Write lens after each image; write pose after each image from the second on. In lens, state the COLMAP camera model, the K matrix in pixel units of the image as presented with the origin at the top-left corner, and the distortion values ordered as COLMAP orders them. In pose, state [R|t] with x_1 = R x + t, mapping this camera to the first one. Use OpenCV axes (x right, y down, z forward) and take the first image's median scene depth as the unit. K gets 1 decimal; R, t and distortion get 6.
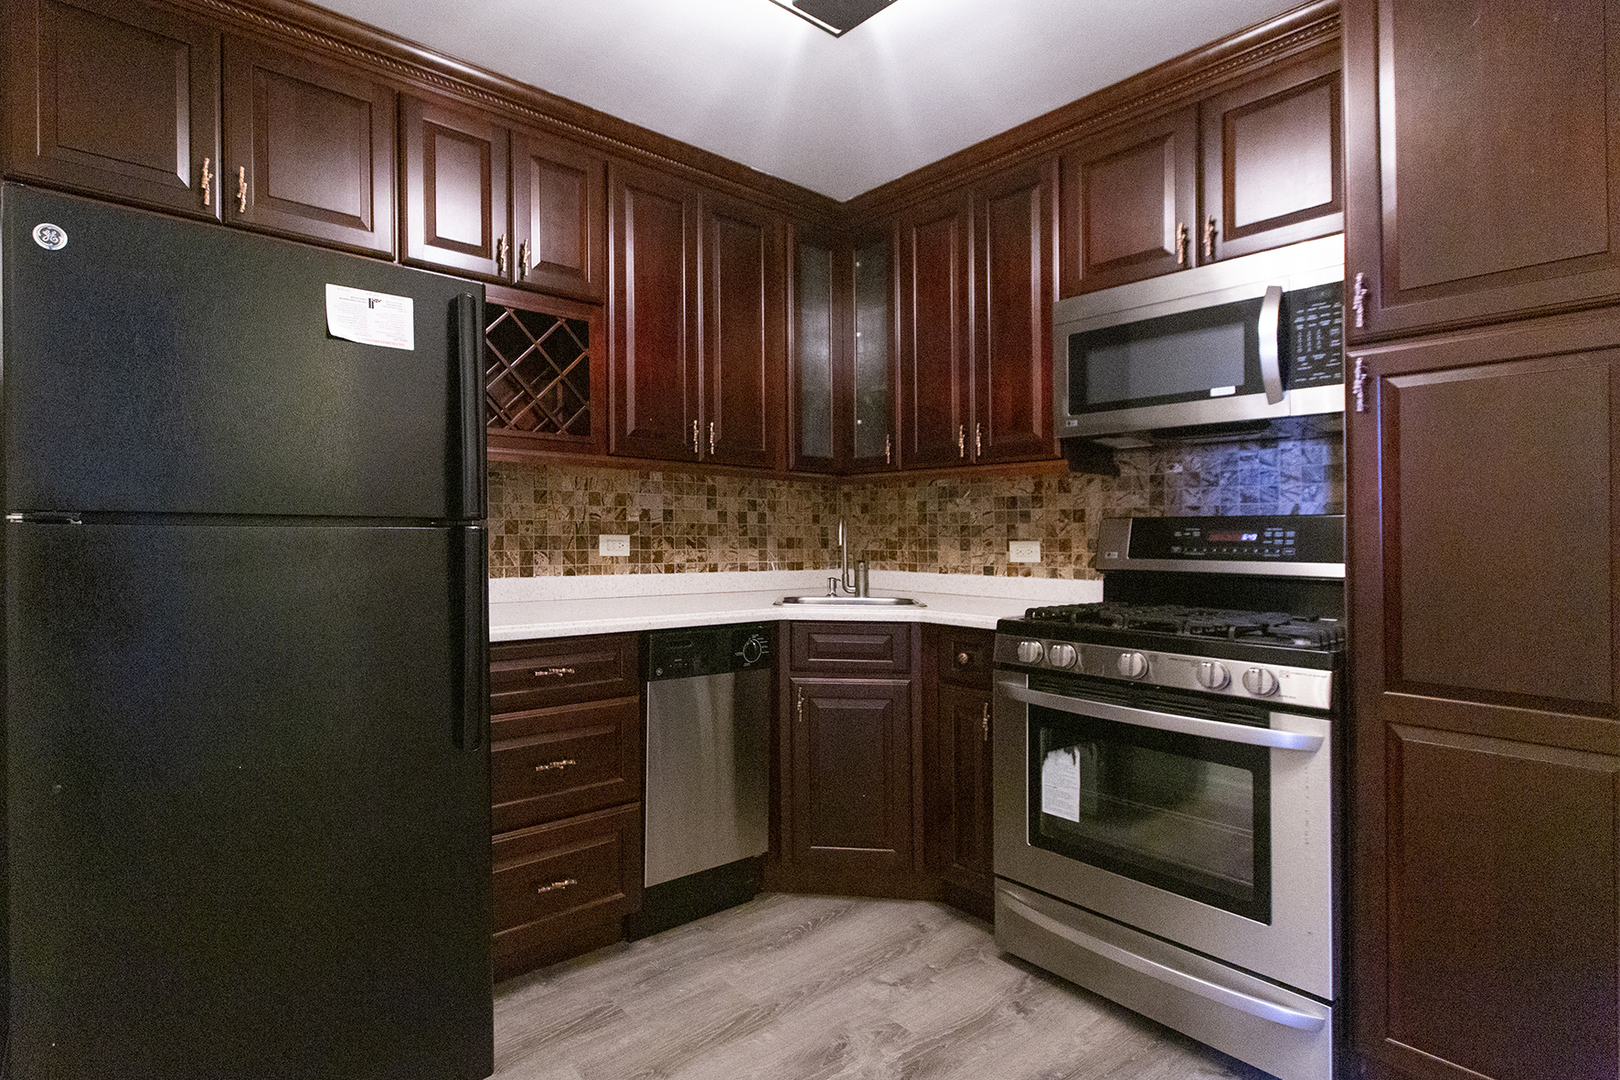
lens RADIAL K [[738.4, 0, 775.8], [0, 738.4, 493.5], [0, 0, 1]] dist [-0.022088, 0.000658]
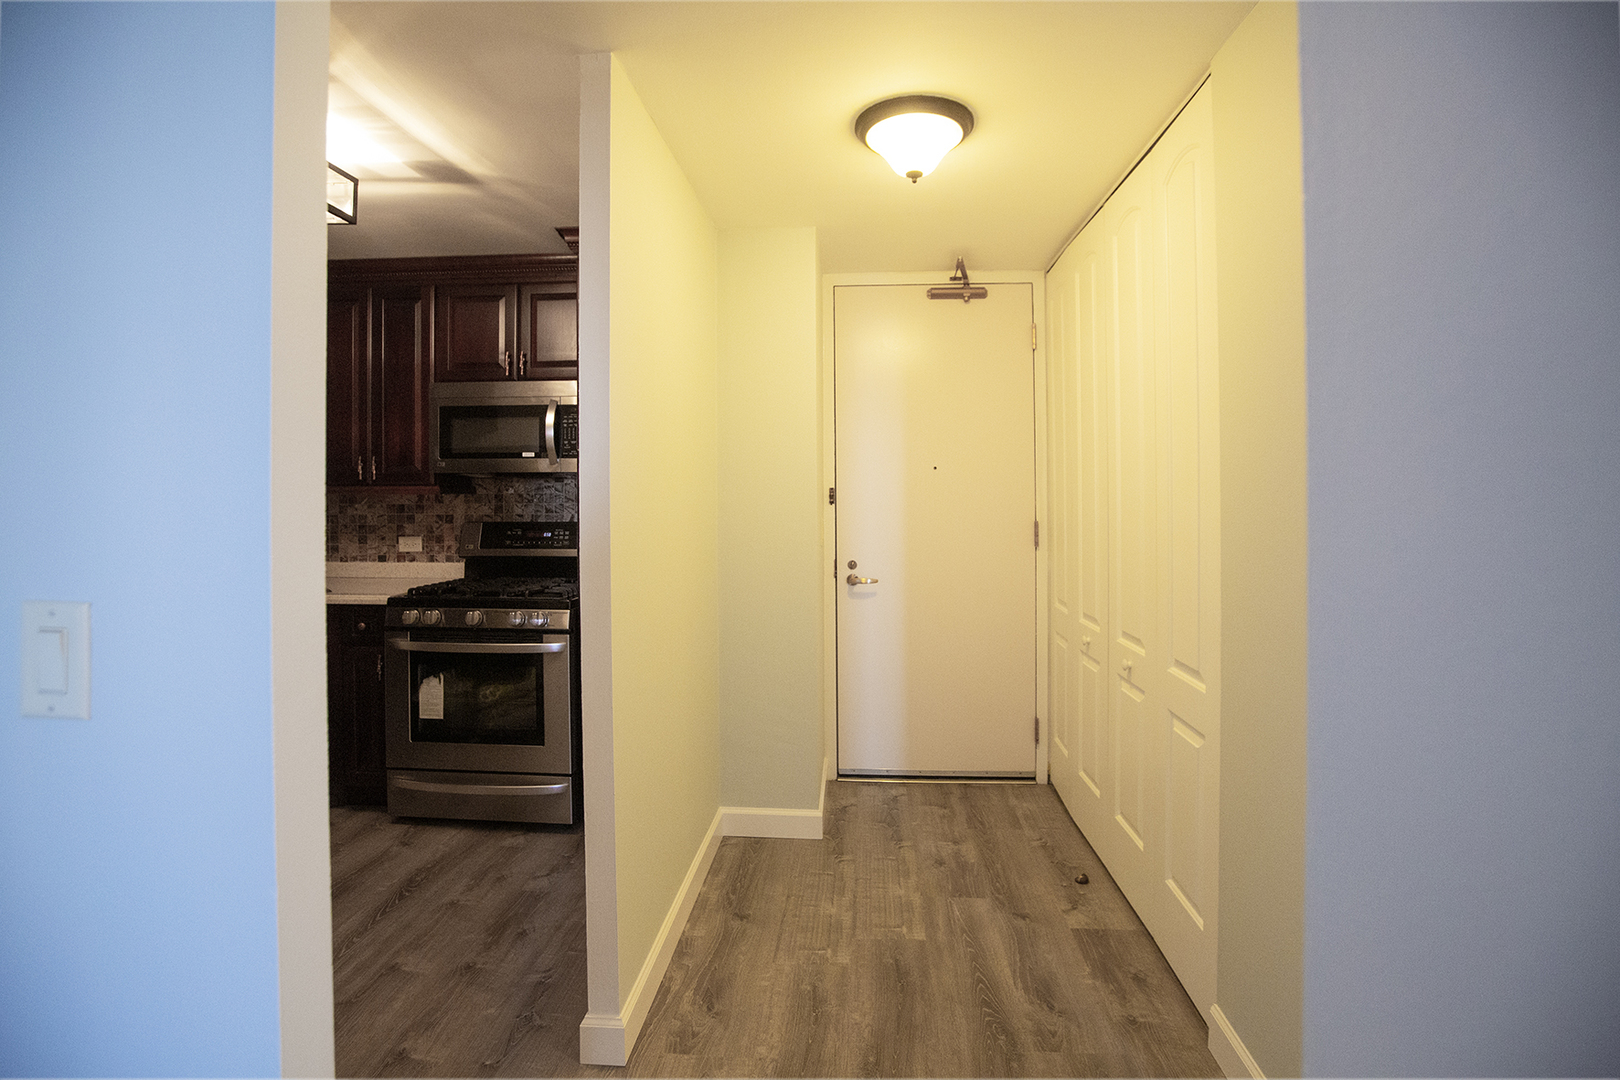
lens RADIAL K [[738.4, 0, 775.8], [0, 738.4, 493.5], [0, 0, 1]] dist [-0.022088, 0.000658]
pose [[0.719370, -0.013775, 0.694491, -0.150688], [-0.031445, 0.998133, 0.052369, -0.133039], [-0.693915, -0.059511, 0.717593, -0.556270]]
